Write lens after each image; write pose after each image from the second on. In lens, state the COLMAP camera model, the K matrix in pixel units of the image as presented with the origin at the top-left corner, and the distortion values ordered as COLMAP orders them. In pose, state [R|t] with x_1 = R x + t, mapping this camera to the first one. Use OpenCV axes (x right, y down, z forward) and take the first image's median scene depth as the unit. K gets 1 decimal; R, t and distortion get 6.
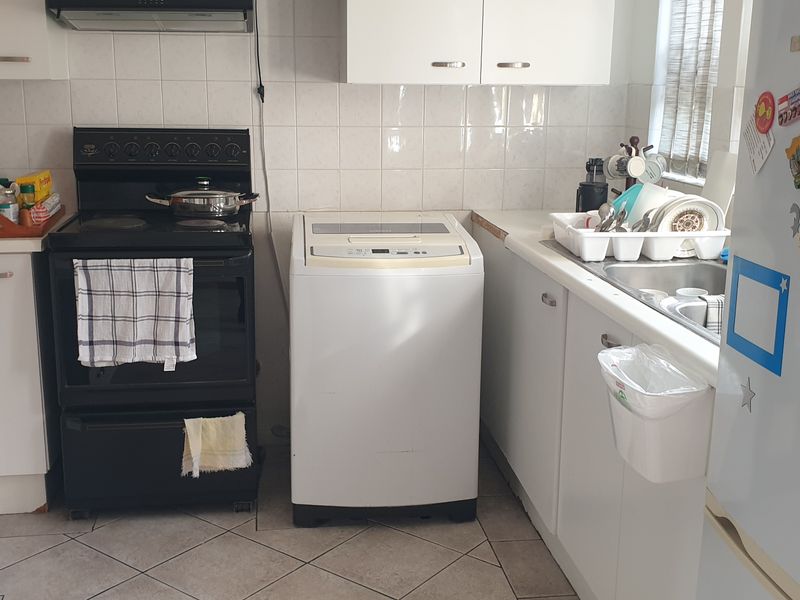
lens RADIAL K [[959.5, 0, 387.7], [0, 959.5, 299.6], [0, 0, 1]] dist [0.253548, -0.784614]
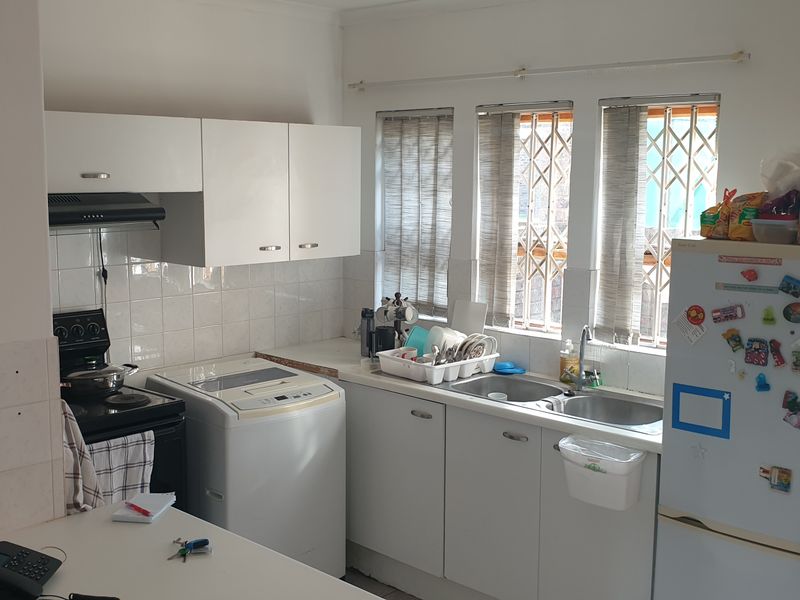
lens RADIAL K [[959.5, 0, 387.7], [0, 959.5, 299.6], [0, 0, 1]] dist [0.253548, -0.784614]
pose [[0.783264, -0.089084, 0.615273, -0.689929], [0.139280, 0.989669, -0.034017, -0.119457], [-0.605886, 0.112340, 0.787580, -0.121214]]
